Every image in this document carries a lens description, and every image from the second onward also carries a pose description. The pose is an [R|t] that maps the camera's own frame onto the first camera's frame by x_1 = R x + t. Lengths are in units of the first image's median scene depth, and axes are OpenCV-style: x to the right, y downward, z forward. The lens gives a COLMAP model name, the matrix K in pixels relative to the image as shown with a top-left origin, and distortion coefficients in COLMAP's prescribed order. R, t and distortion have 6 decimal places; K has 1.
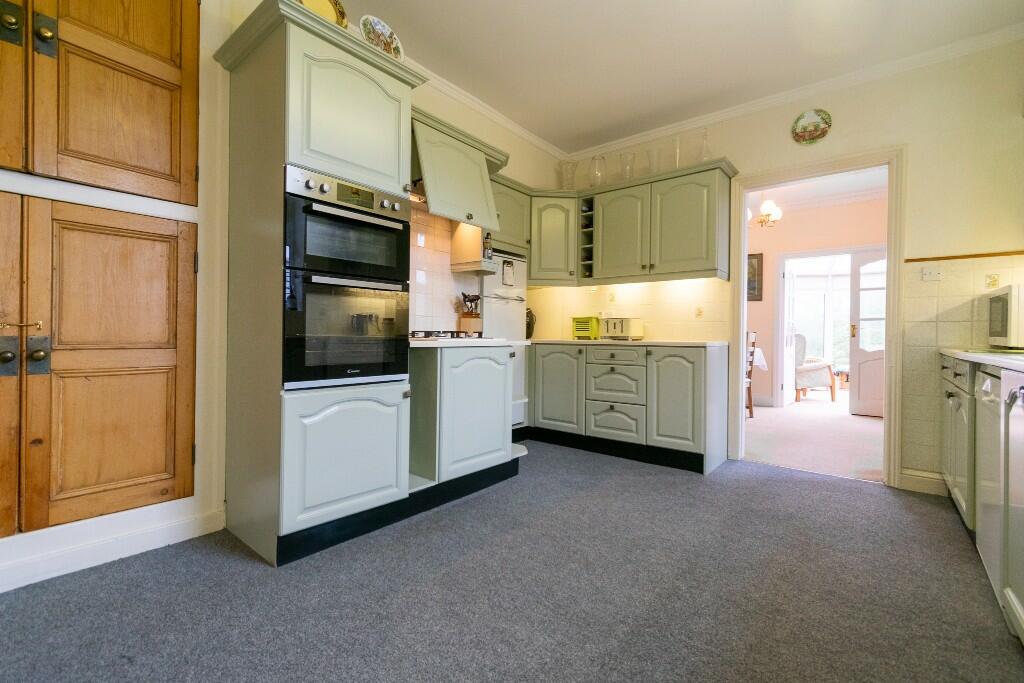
lens RADIAL K [[451.8, 0, 511.1], [0, 451.8, 335.7], [0, 0, 1]] dist [0.000329, -0.000070]
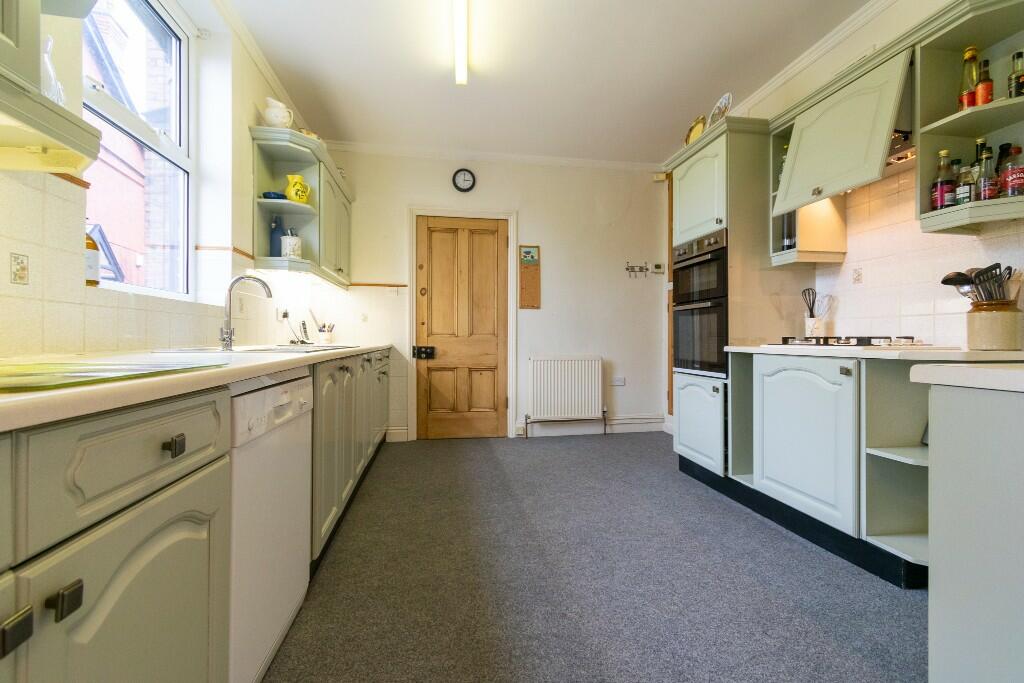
lens RADIAL K [[451.8, 0, 511.2], [0, 451.8, 339.8], [0, 0, 1]] dist [0.000329, -0.000070]
pose [[-0.661318, -0.012334, -0.750005, 0.996258], [-0.012748, 0.999905, -0.005203, 0.007419], [0.749998, 0.006120, -0.661412, 1.311028]]
